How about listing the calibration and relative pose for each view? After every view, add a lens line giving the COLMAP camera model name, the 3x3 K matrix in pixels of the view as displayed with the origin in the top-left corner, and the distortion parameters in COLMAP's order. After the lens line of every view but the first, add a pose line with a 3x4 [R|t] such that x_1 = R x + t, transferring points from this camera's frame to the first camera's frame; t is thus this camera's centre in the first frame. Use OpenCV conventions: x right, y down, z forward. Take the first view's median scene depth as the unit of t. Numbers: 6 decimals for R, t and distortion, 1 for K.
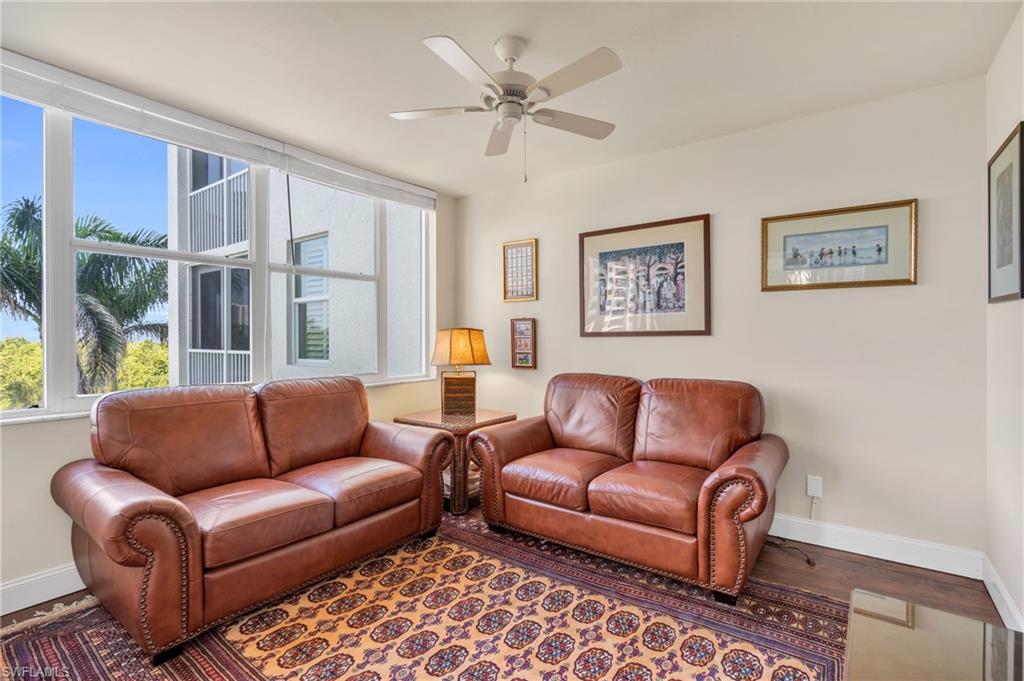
lens RADIAL K [[468.4, 0, 513.6], [0, 468.4, 336.5], [0, 0, 1]] dist [0.000173, -0.000320]
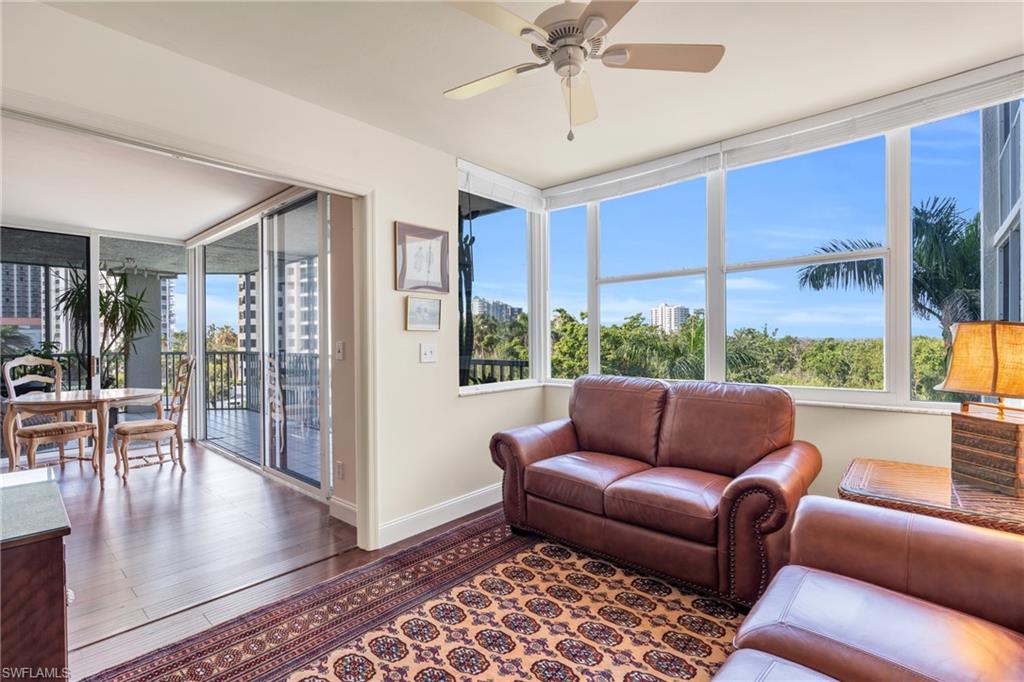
lens RADIAL K [[468.4, 0, 514.8], [0, 468.4, 343.4], [0, 0, 1]] dist [0.000173, -0.000320]
pose [[-0.078963, 0.011565, -0.996810, 0.749728], [0.006989, 0.999915, 0.011047, -0.006694], [0.996853, -0.006094, -0.079037, 0.920066]]
